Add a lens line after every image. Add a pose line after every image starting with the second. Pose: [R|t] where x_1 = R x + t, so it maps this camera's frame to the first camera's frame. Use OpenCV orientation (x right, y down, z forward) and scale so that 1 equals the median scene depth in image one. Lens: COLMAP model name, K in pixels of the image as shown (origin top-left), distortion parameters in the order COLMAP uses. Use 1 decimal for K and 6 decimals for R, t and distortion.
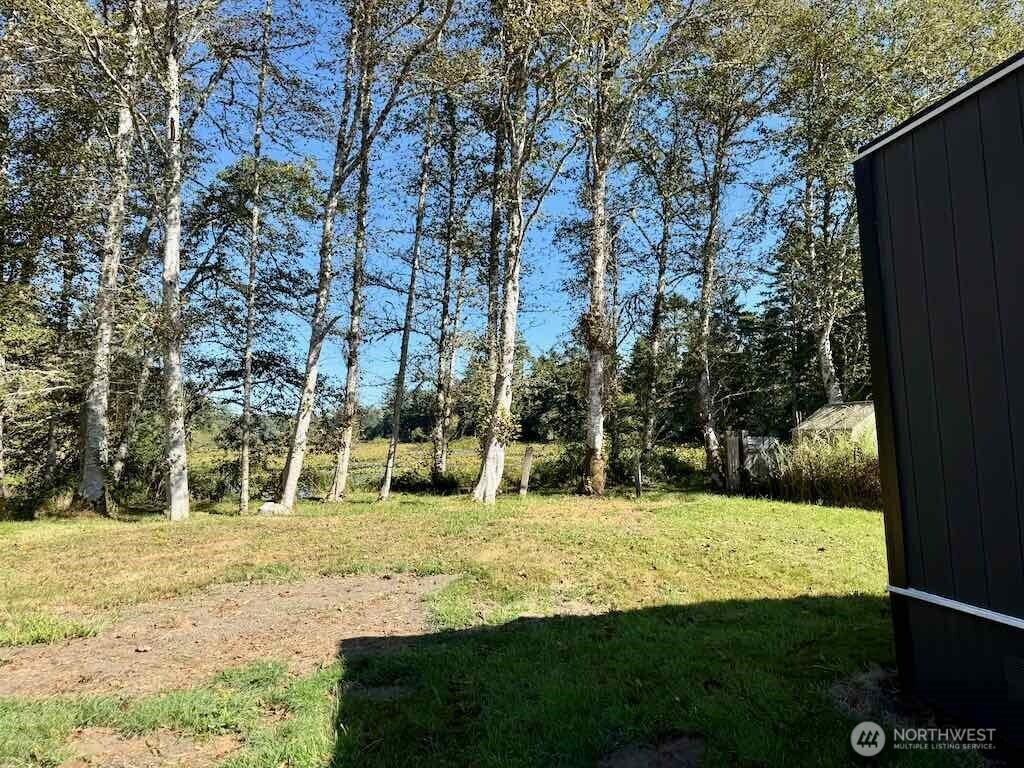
lens RADIAL K [[718.4, 0, 512.0], [0, 718.4, 384.0], [0, 0, 1]] dist [0.105715, -0.129692]
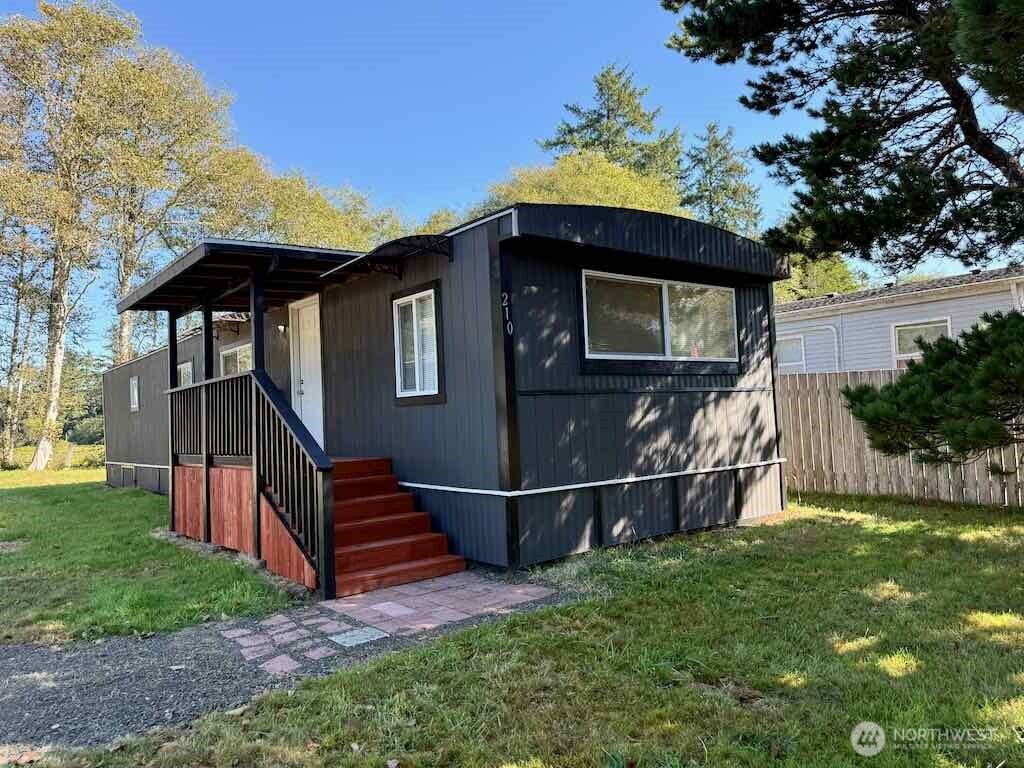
lens RADIAL K [[723.2, 0, 512.7], [0, 723.2, 393.5], [0, 0, 1]] dist [0.088362, -0.104776]
pose [[0.883275, 0.017616, 0.468524, 0.119591], [-0.022662, 0.999730, 0.005135, -0.053727], [-0.468307, -0.015153, 0.883436, -0.923061]]
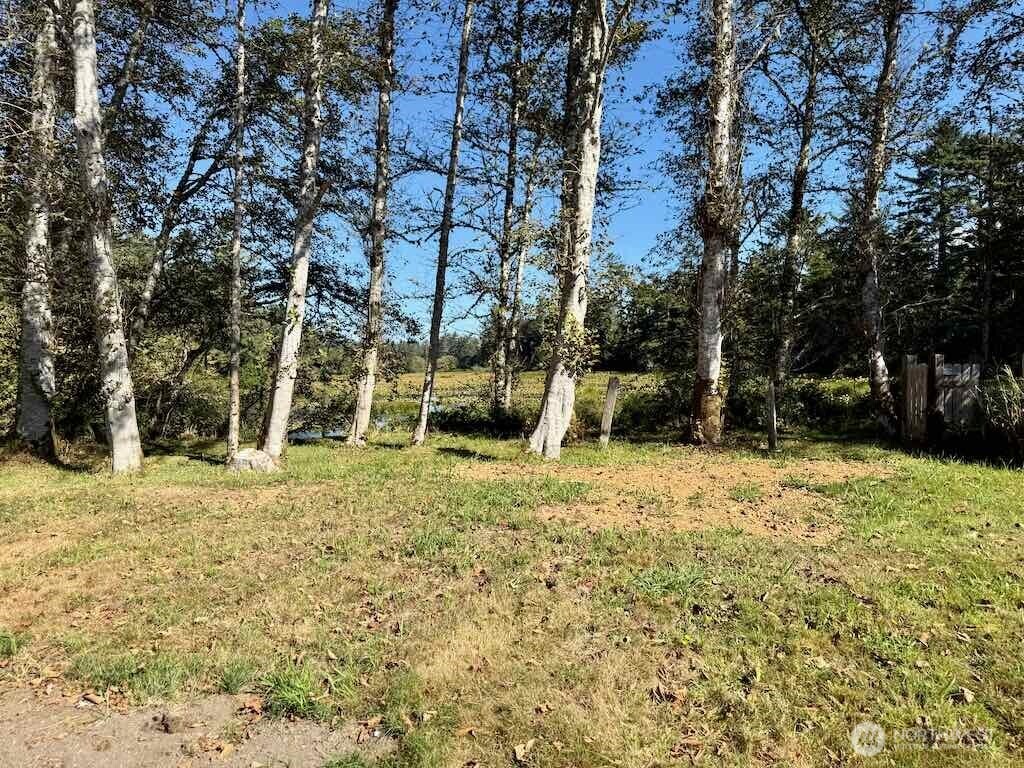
lens RADIAL K [[717.3, 0, 508.6], [0, 717.3, 389.2], [0, 0, 1]] dist [0.108710, -0.136765]
pose [[0.990078, 0.011332, -0.140063, 0.020309], [0.003465, 0.994471, 0.104951, 0.023417], [0.140478, -0.104395, 0.984565, 0.270398]]
